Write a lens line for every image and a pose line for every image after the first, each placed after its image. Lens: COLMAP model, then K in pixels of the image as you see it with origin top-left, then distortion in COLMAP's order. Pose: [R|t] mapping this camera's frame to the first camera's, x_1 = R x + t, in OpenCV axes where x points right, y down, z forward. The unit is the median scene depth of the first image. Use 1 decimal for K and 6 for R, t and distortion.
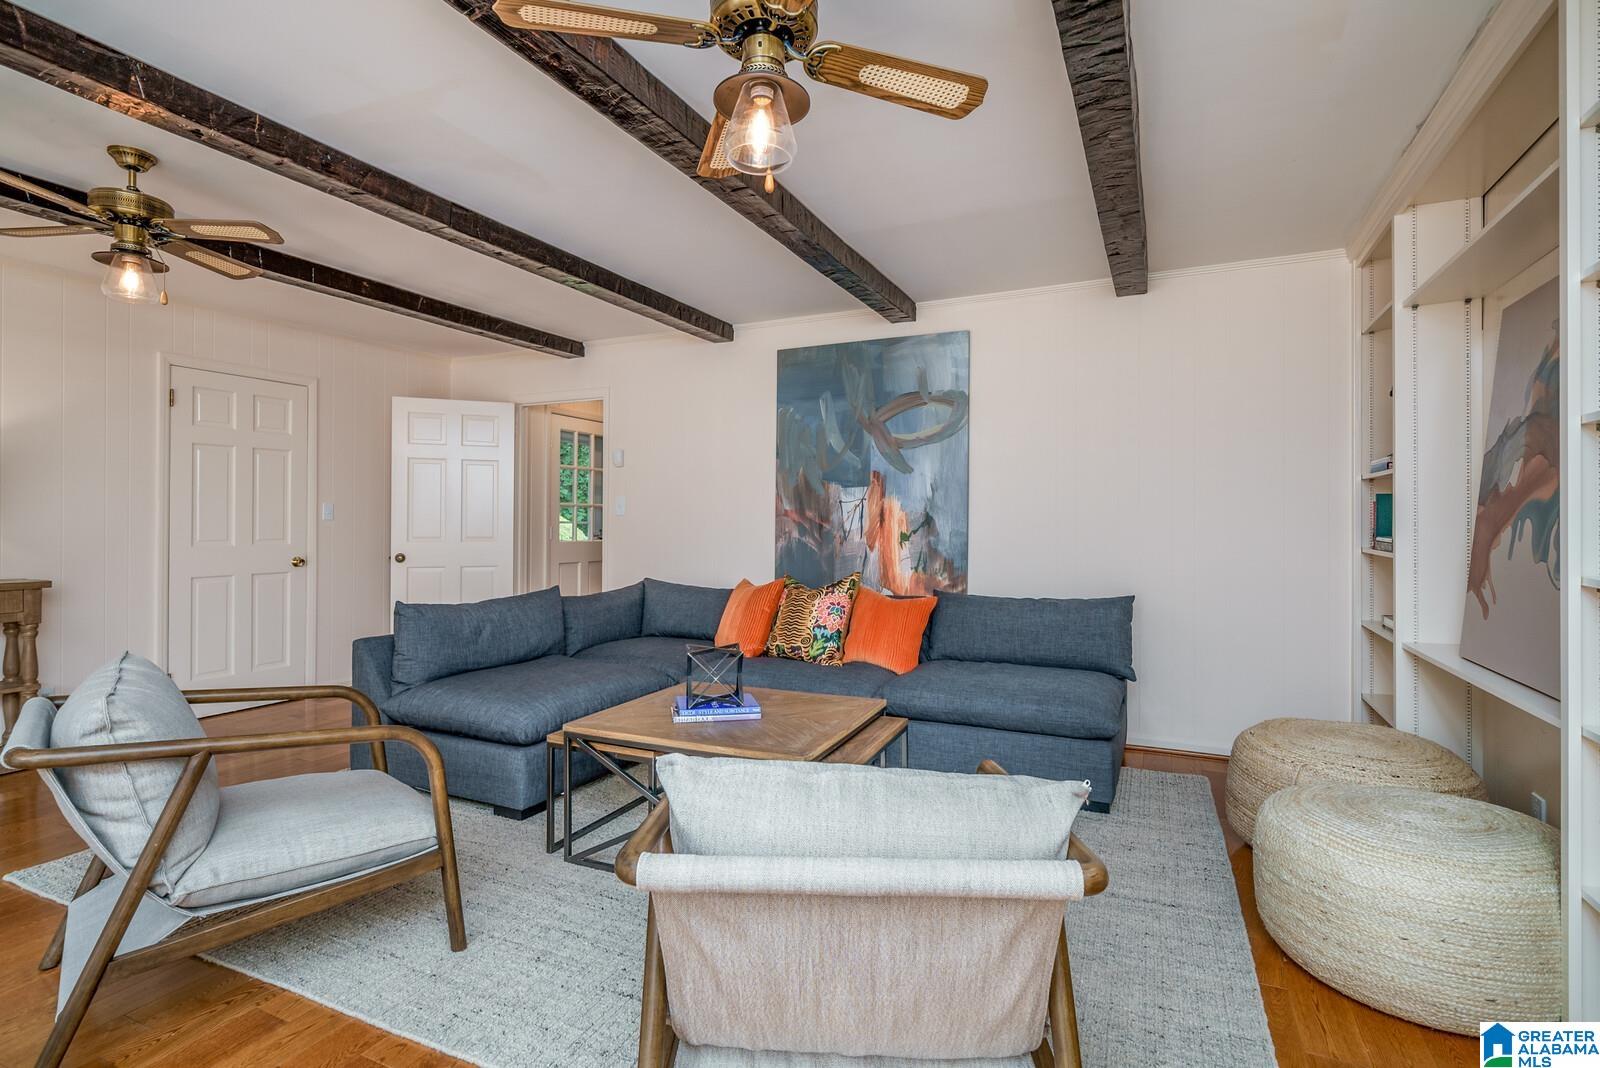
lens RADIAL K [[779.5, 0, 800.2], [0, 779.5, 514.5], [0, 0, 1]] dist [-0.001642, -0.000062]
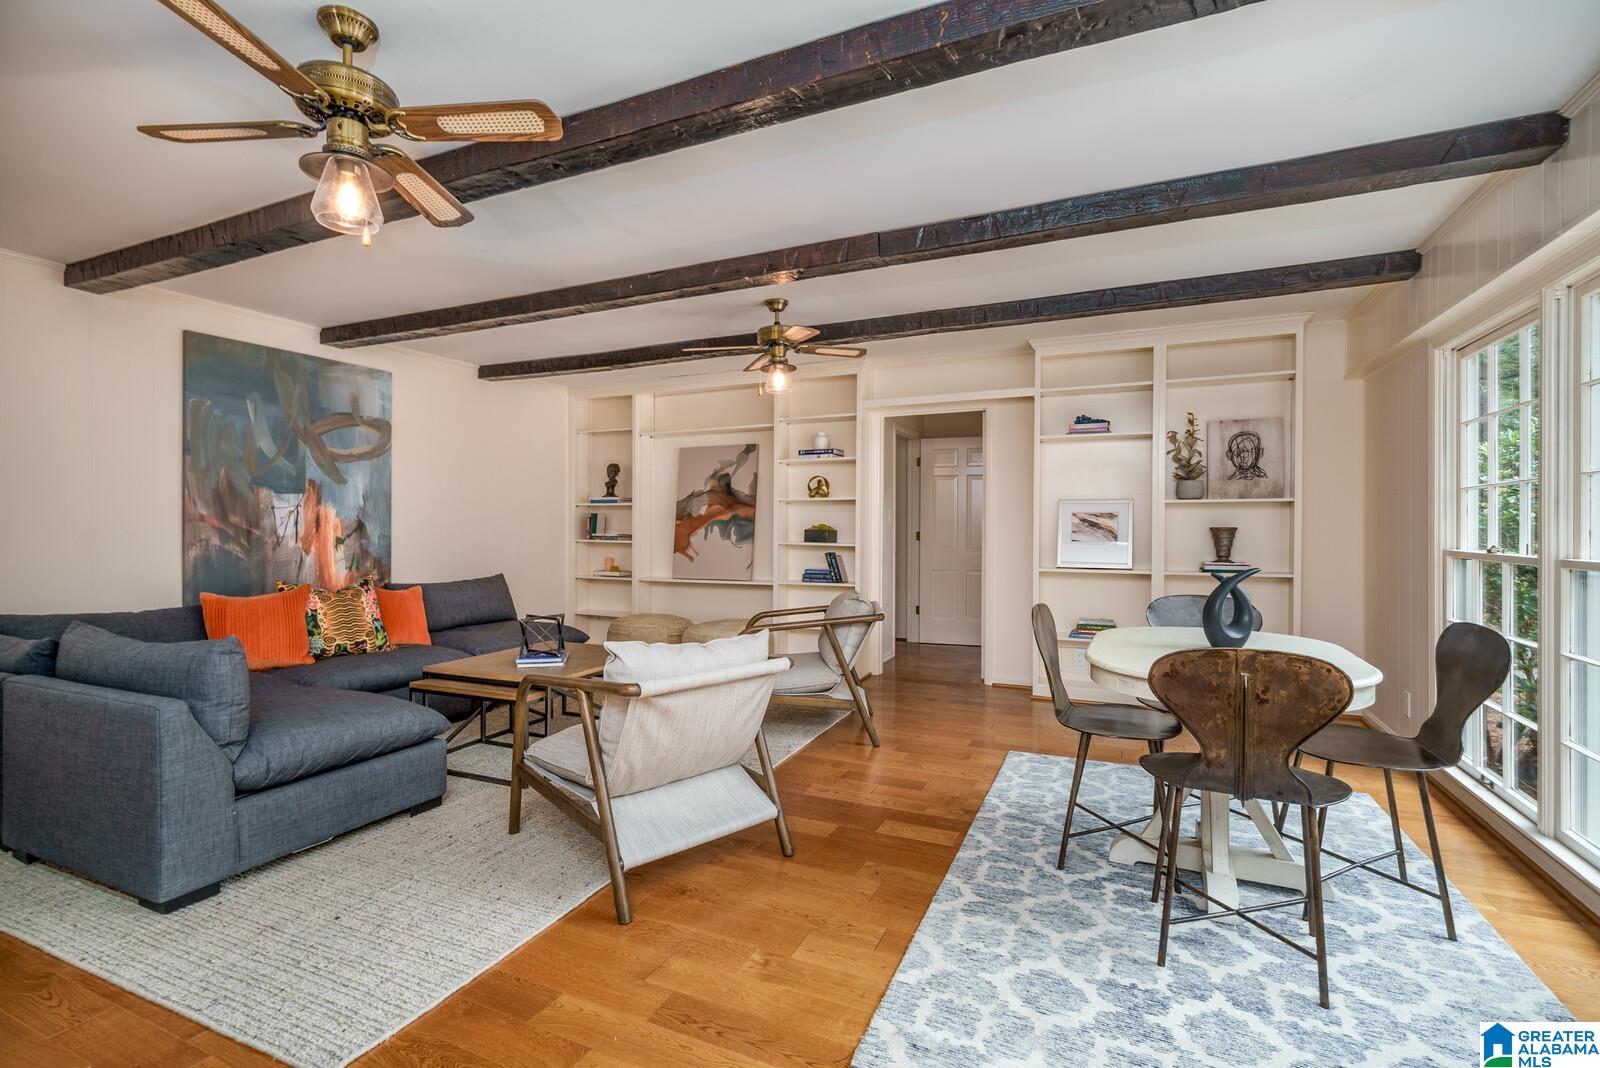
lens RADIAL K [[774.6, 0, 795.7], [0, 774.6, 524.3], [0, 0, 1]] dist [0.000567, 0.001106]
pose [[-0.026340, 0.000150, 0.999653, -0.978498], [-0.009452, 0.999955, -0.000399, -0.000551], [-0.999608, -0.009460, -0.026337, 0.367379]]
